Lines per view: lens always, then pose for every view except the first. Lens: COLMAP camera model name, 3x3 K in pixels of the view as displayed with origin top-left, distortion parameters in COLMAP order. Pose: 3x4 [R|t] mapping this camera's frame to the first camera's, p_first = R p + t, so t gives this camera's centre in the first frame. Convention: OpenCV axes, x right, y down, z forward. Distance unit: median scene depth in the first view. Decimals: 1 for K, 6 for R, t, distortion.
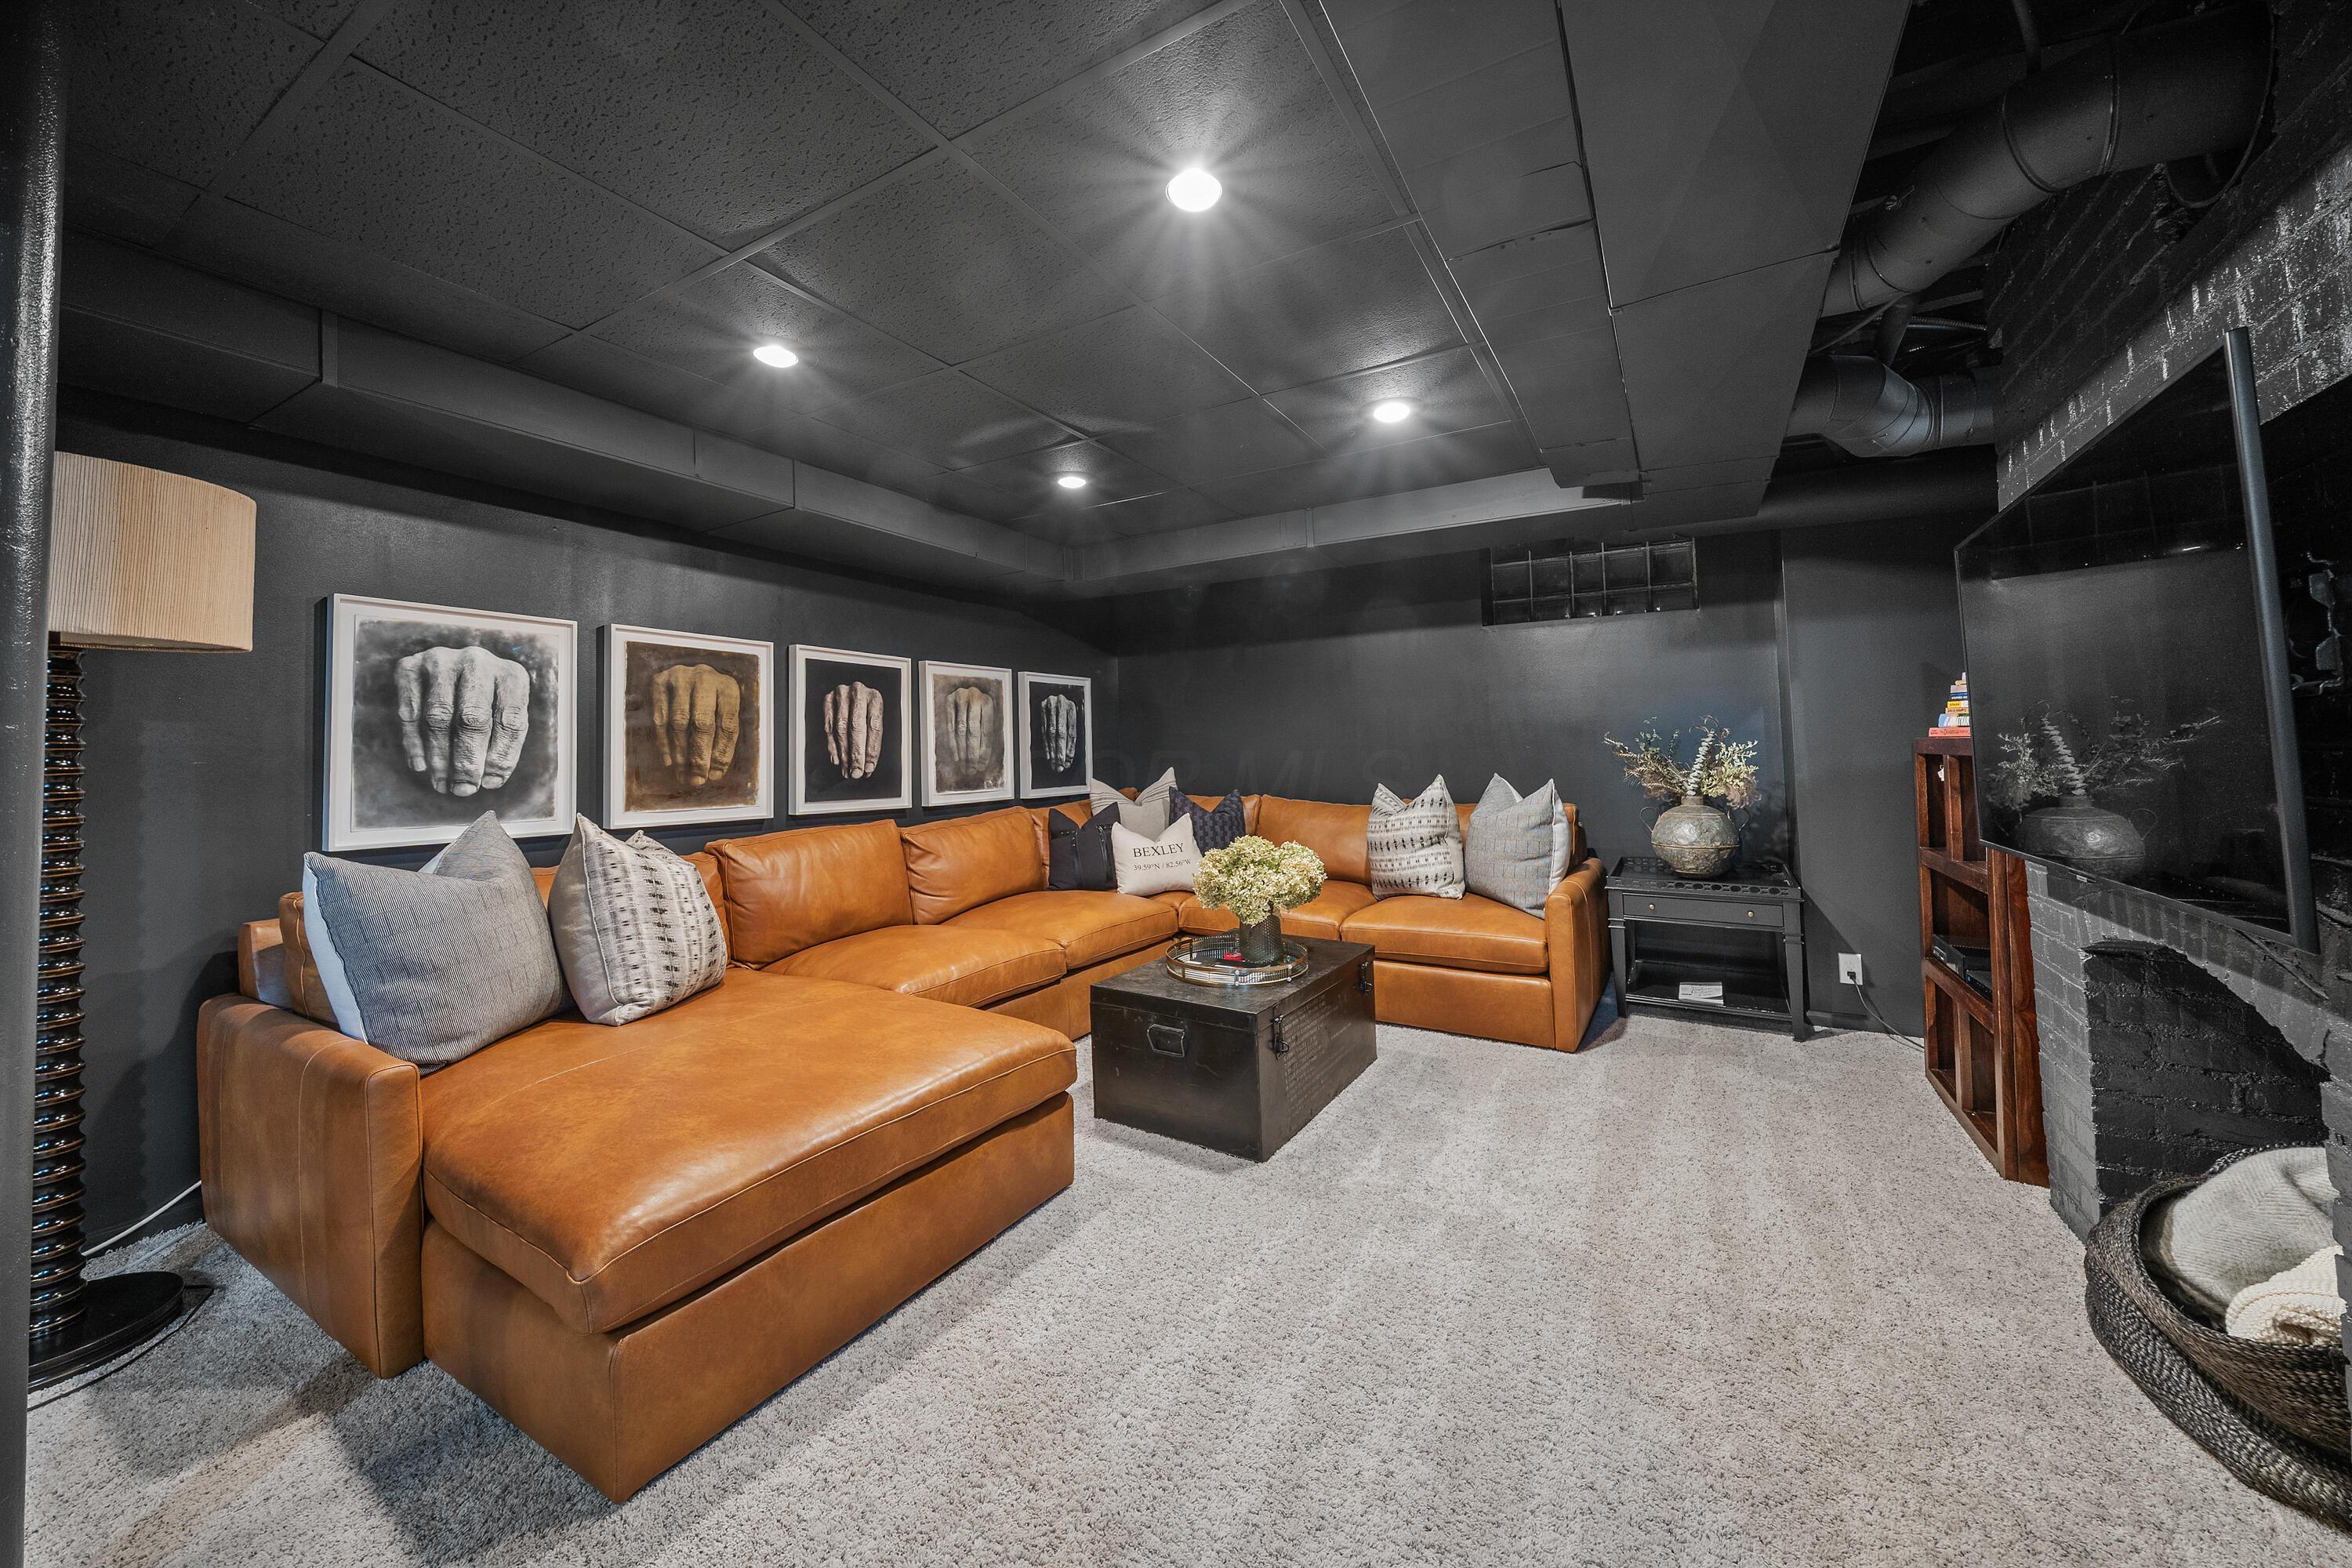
lens RADIAL K [[869.3, 0, 1179.2], [0, 869.3, 707.3], [0, 0, 1]] dist [-0.003162, -0.000259]
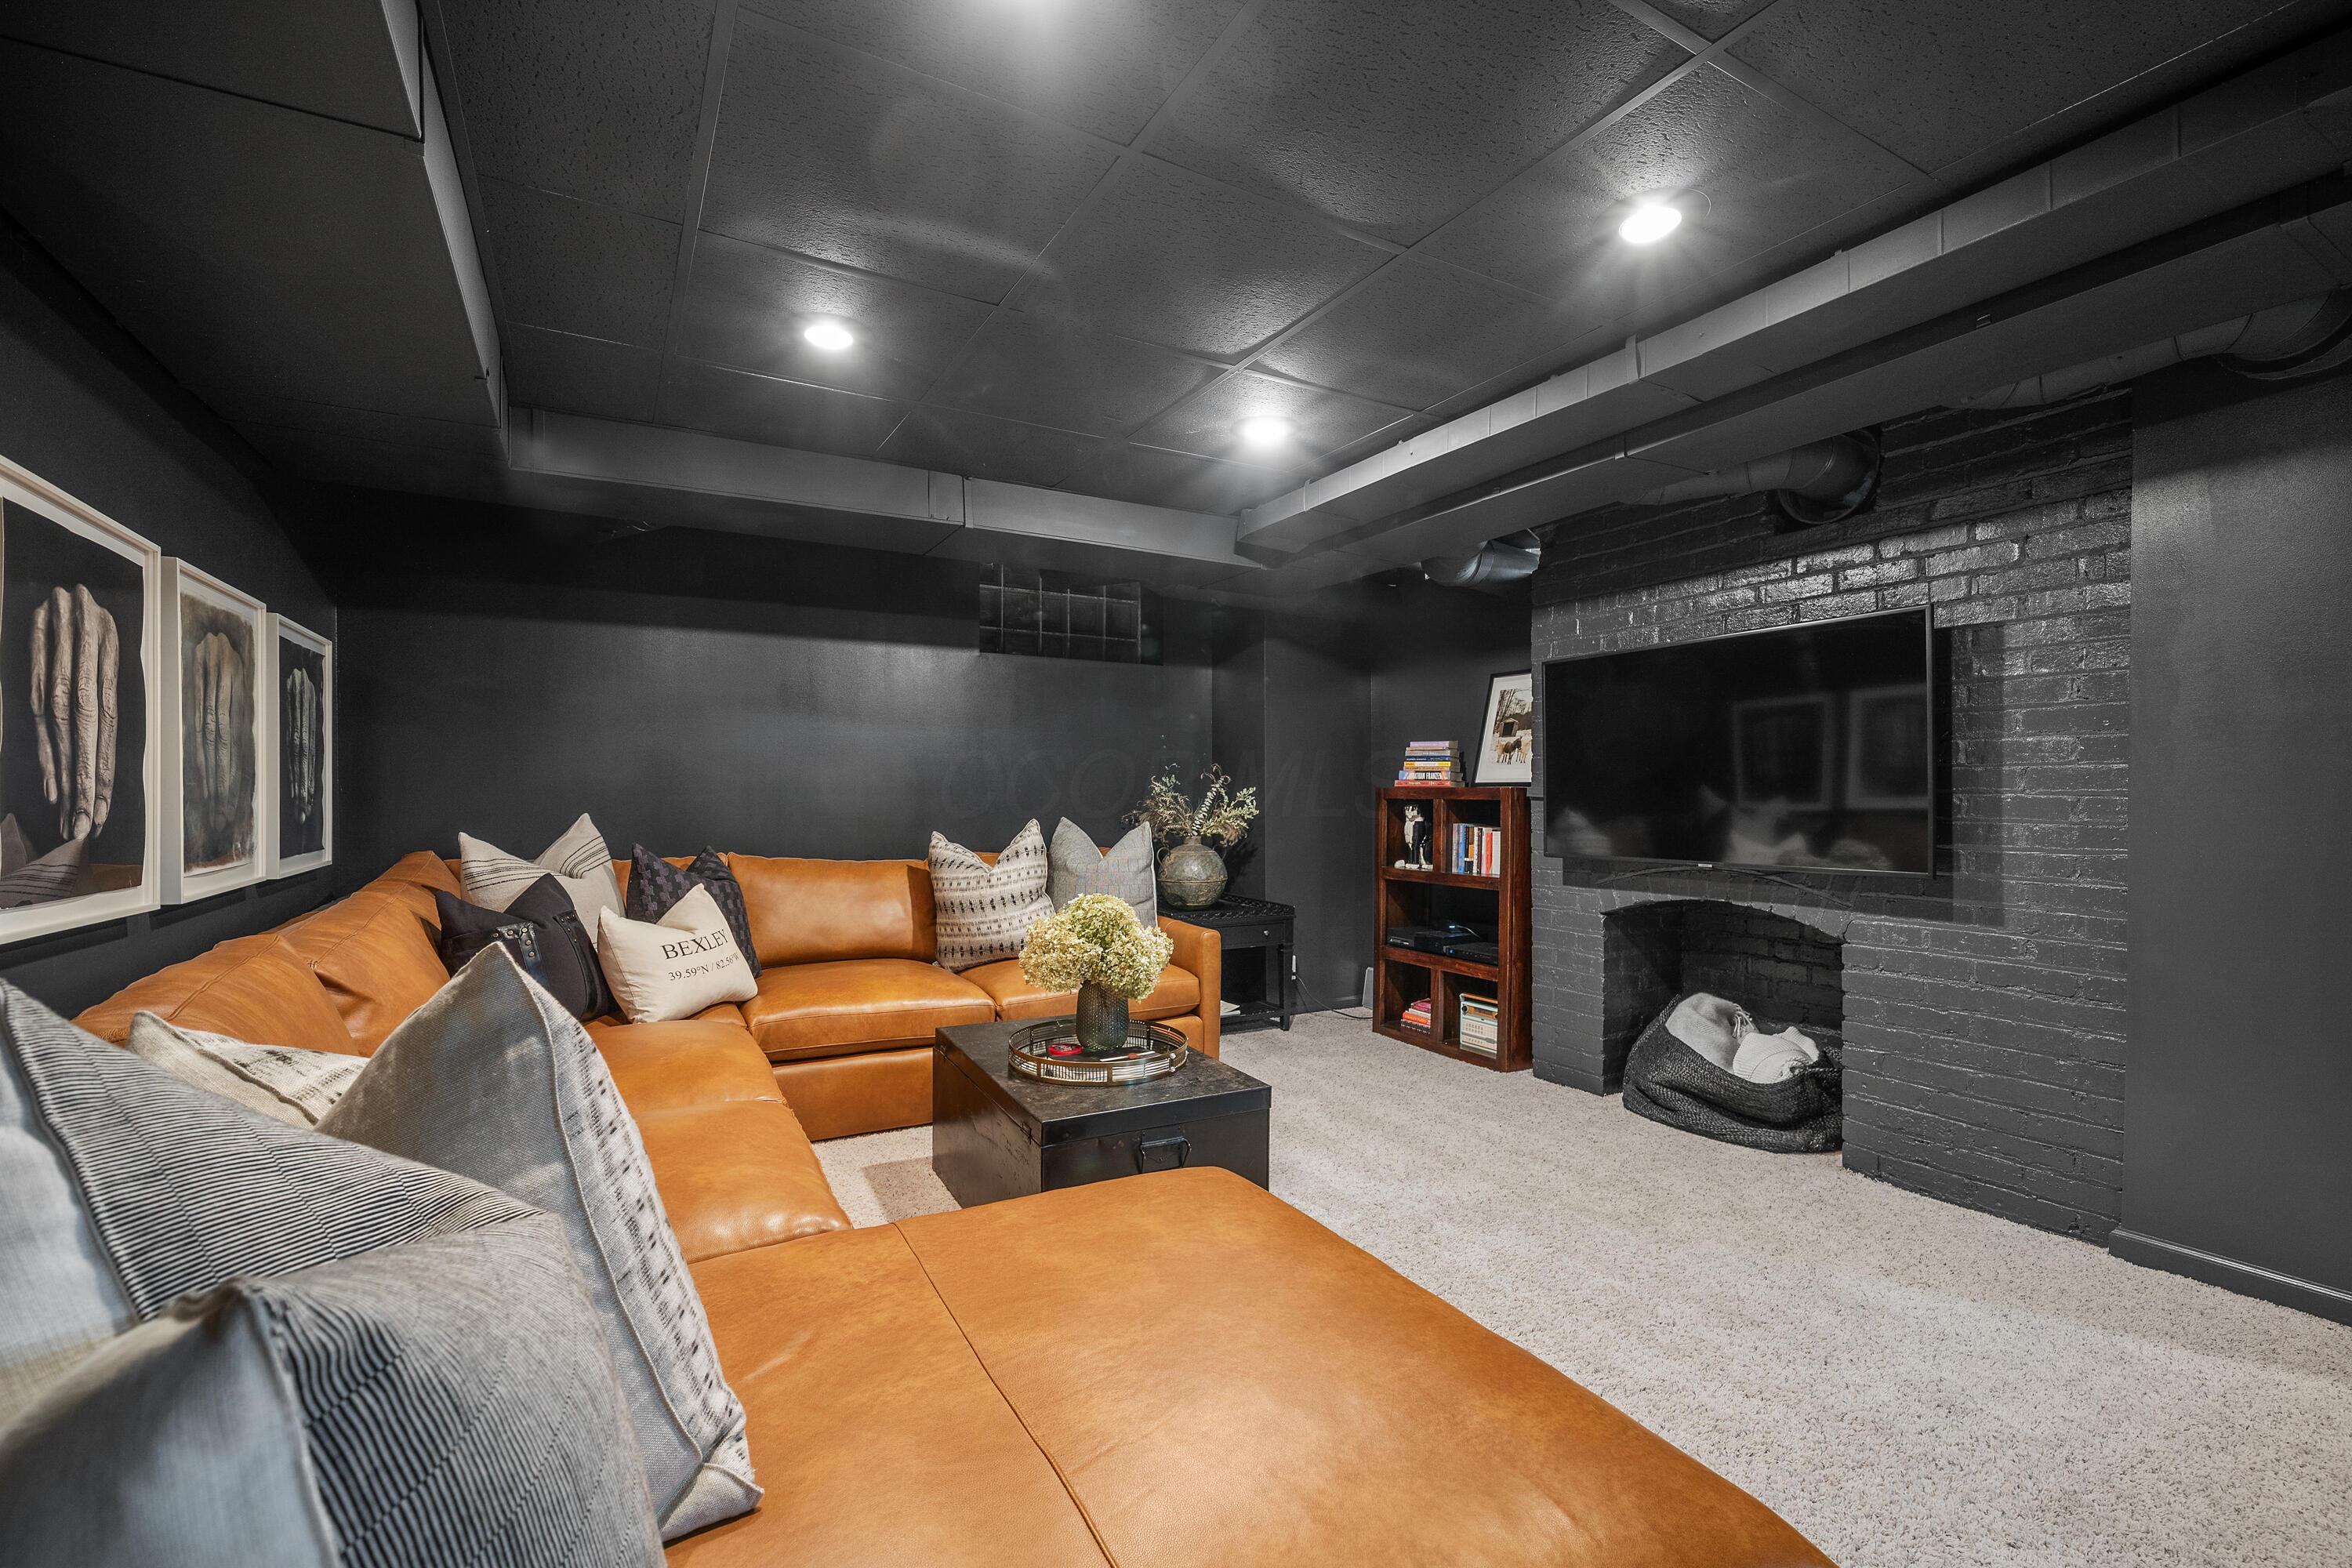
lens RADIAL K [[1012.5, 0, 1184.2], [0, 1012.5, 790.1], [0, 0, 1]] dist [-0.000941, 0.000145]
pose [[0.486757, 0.017954, 0.873353, -0.571247], [-0.053234, 0.998540, 0.009143, 0.033249], [-0.871914, -0.050943, 0.487002, 0.400474]]
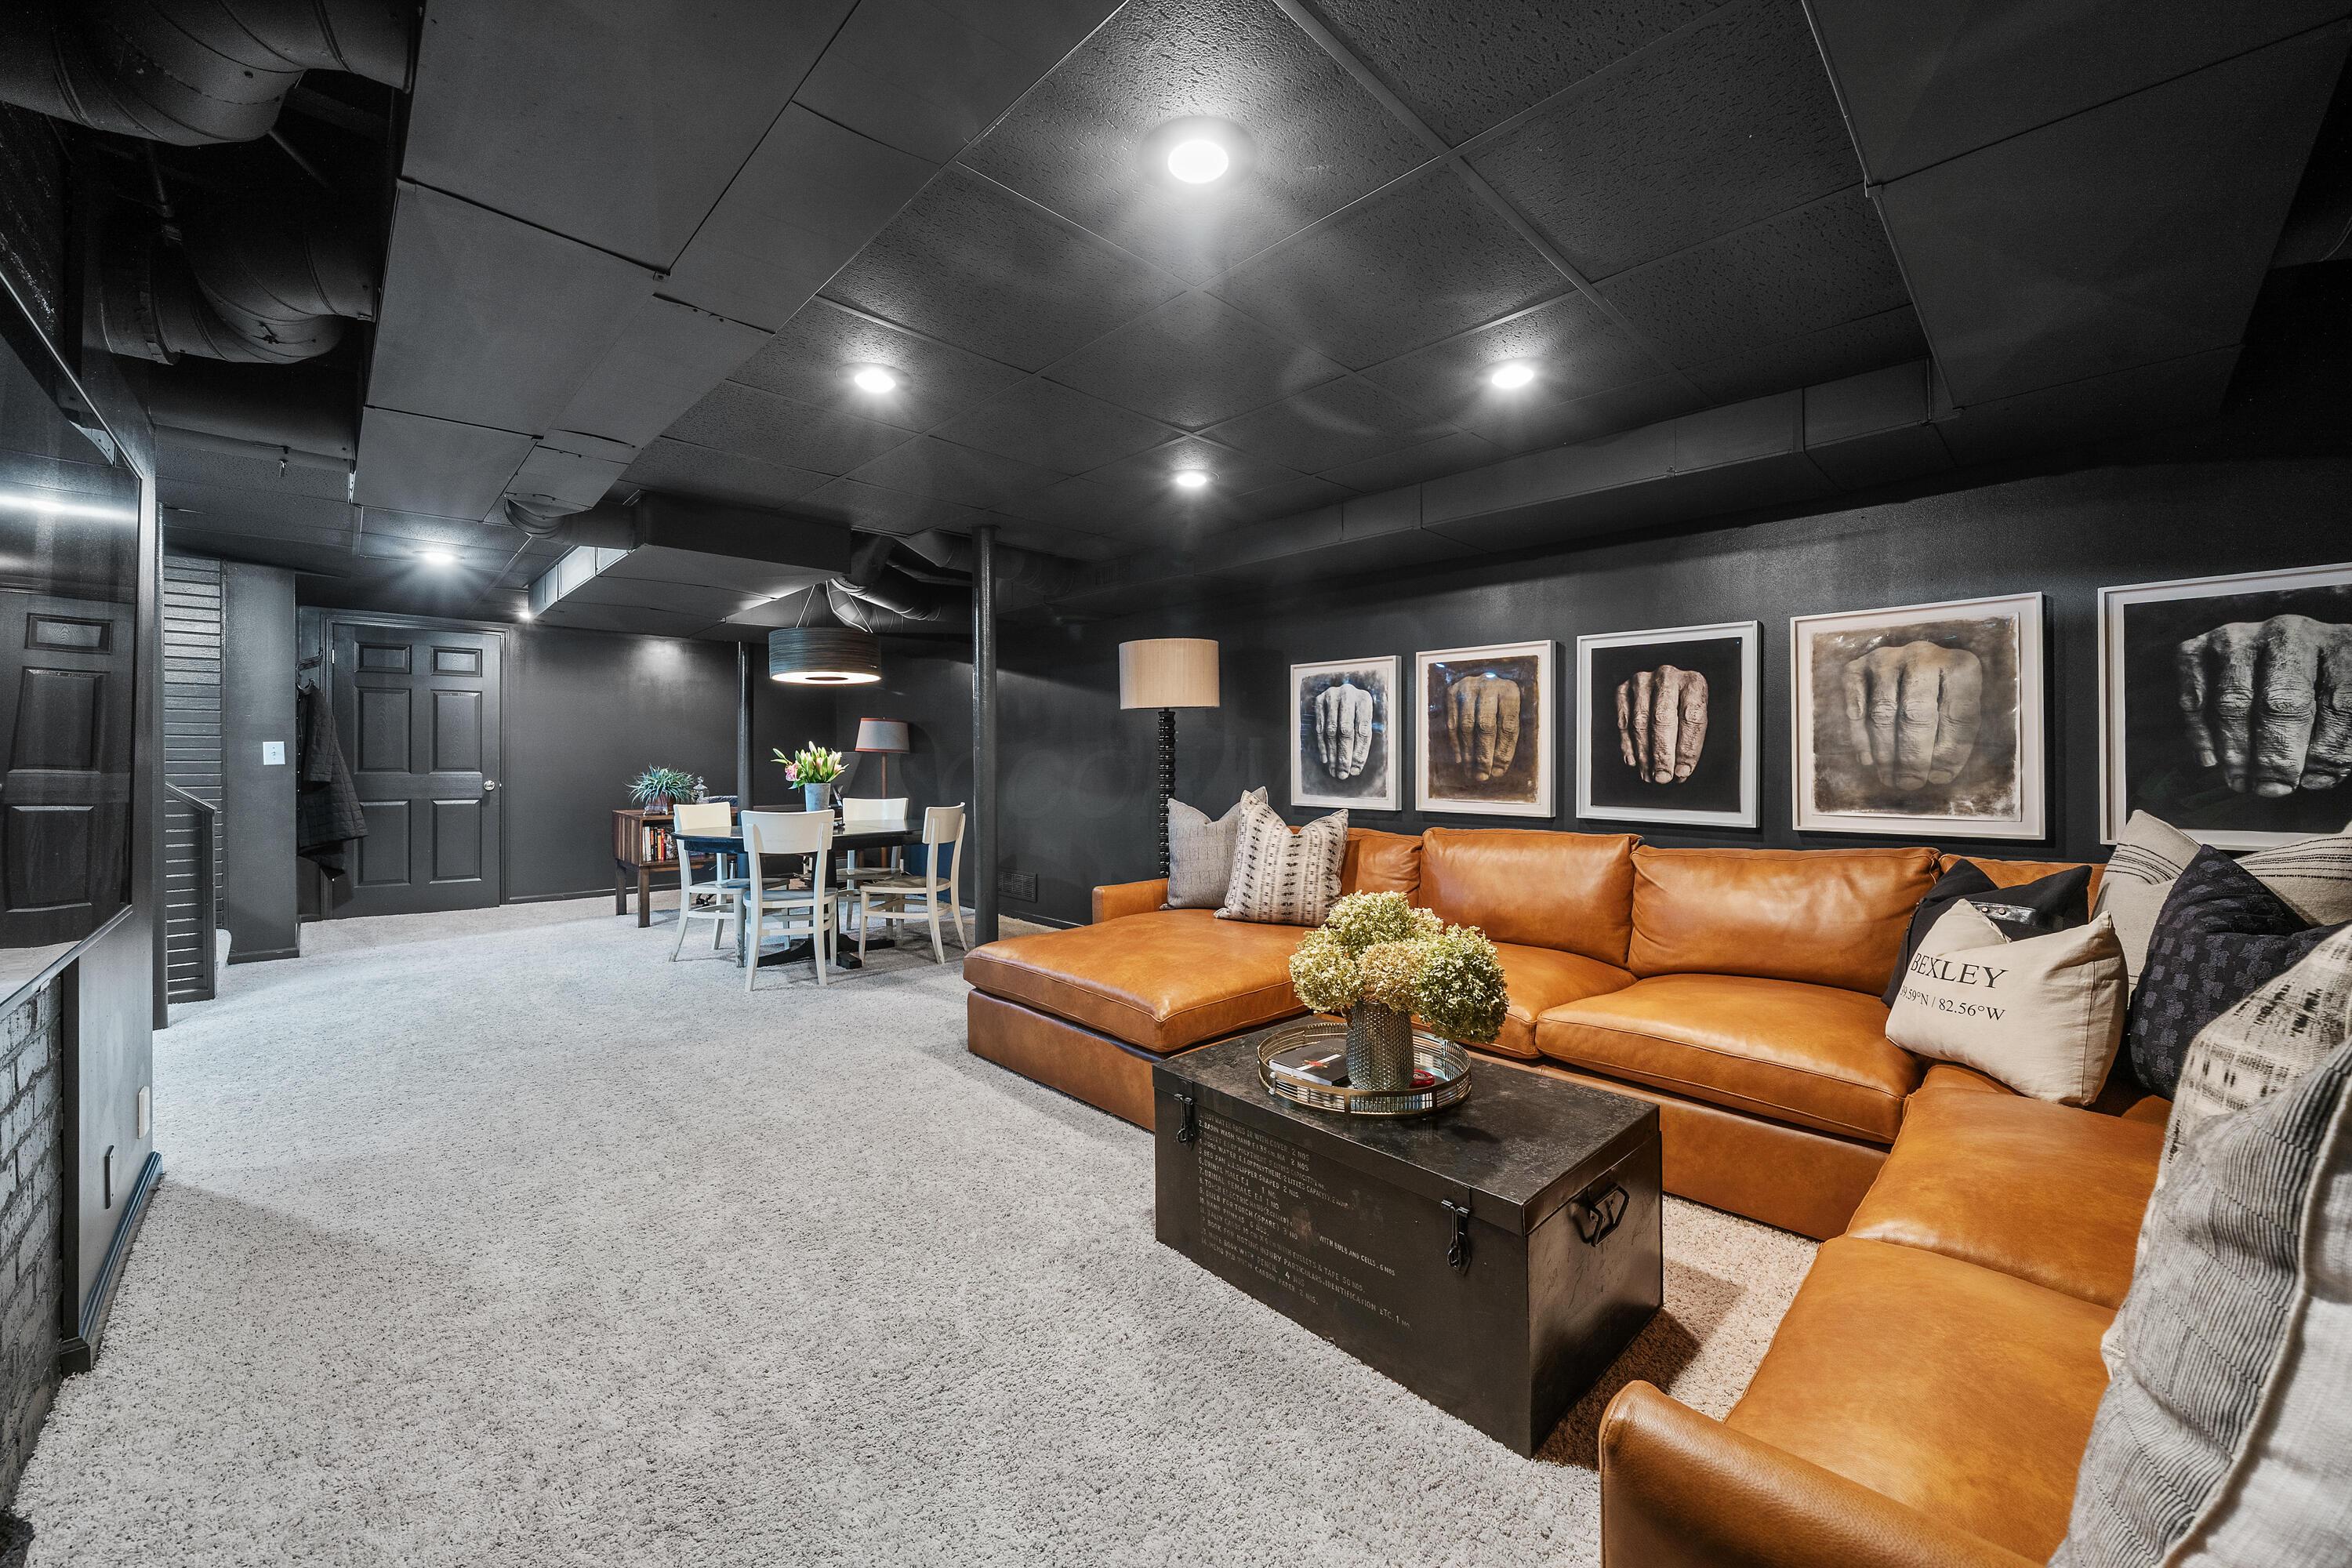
lens RADIAL K [[884.3, 0, 1196.0], [0, 884.3, 772.4], [0, 0, 1]] dist [-0.004068, 0.000052]
pose [[-0.247835, 0.028843, -0.968373, 0.601688], [0.055631, 0.998331, 0.015498, 0.037249], [0.967204, -0.050031, -0.249026, 0.852336]]
